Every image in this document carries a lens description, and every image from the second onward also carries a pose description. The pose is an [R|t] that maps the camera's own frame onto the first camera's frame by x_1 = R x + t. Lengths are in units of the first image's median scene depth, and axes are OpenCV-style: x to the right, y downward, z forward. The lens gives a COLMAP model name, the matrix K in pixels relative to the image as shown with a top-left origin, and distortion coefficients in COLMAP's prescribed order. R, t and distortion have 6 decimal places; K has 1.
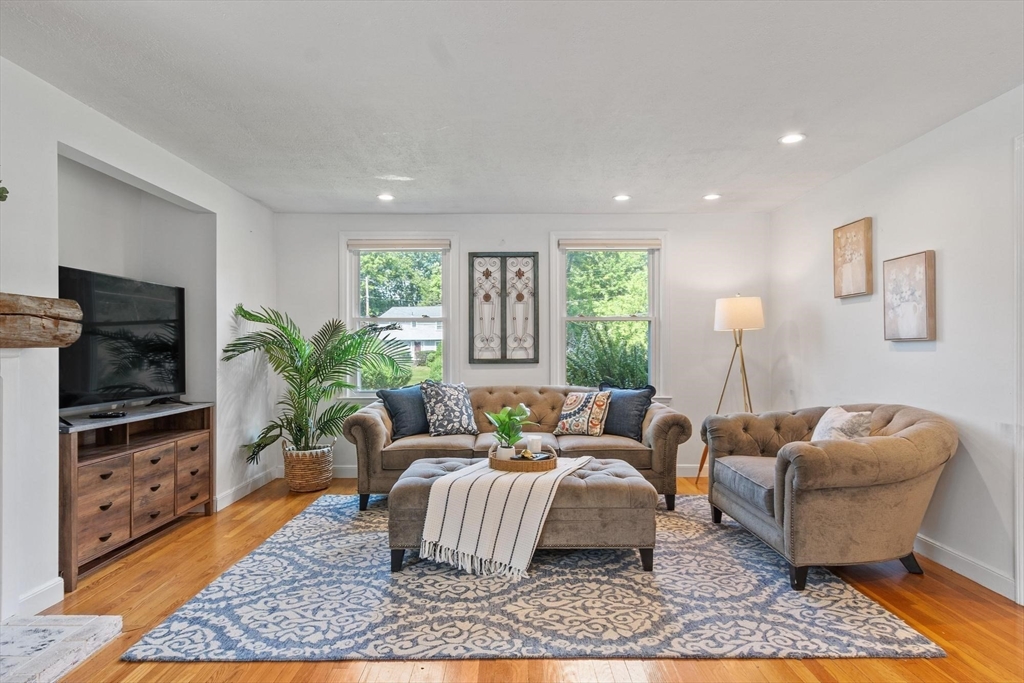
lens RADIAL K [[618.4, 0, 531.1], [0, 618.4, 351.2], [0, 0, 1]] dist [0.008665, -0.003320]
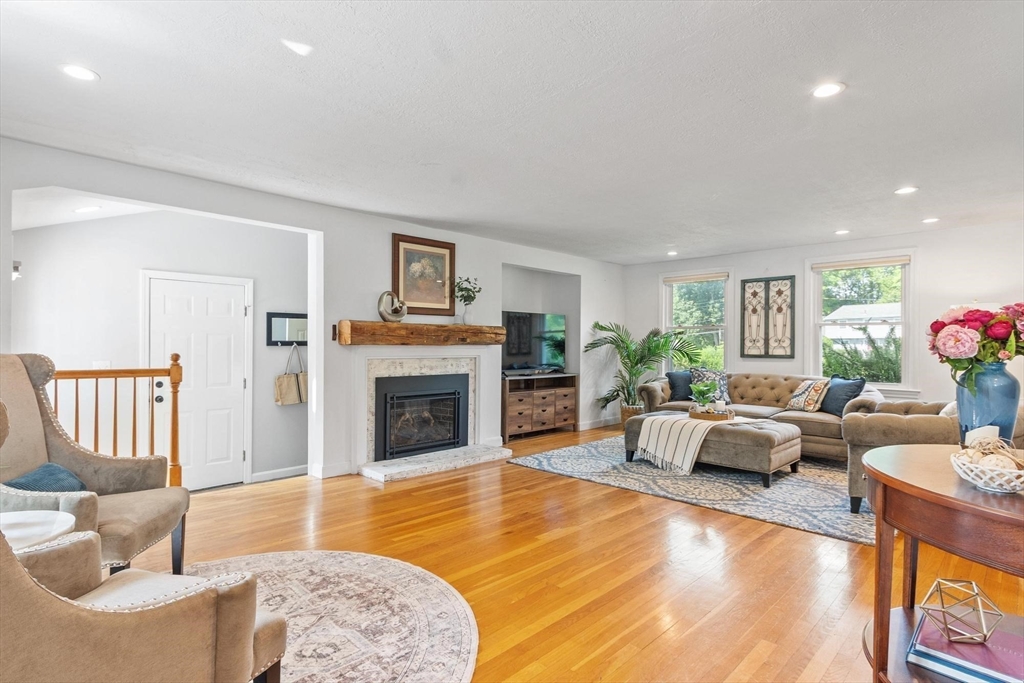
lens RADIAL K [[556.8, 0, 513.3], [0, 556.8, 343.5], [0, 0, 1]] dist [0.008149, 0.000051]
pose [[0.705467, 0.004524, -0.708728, 0.661283], [-0.010771, 0.999933, -0.004339, -0.001774], [0.708661, 0.010694, 0.705468, -0.423040]]
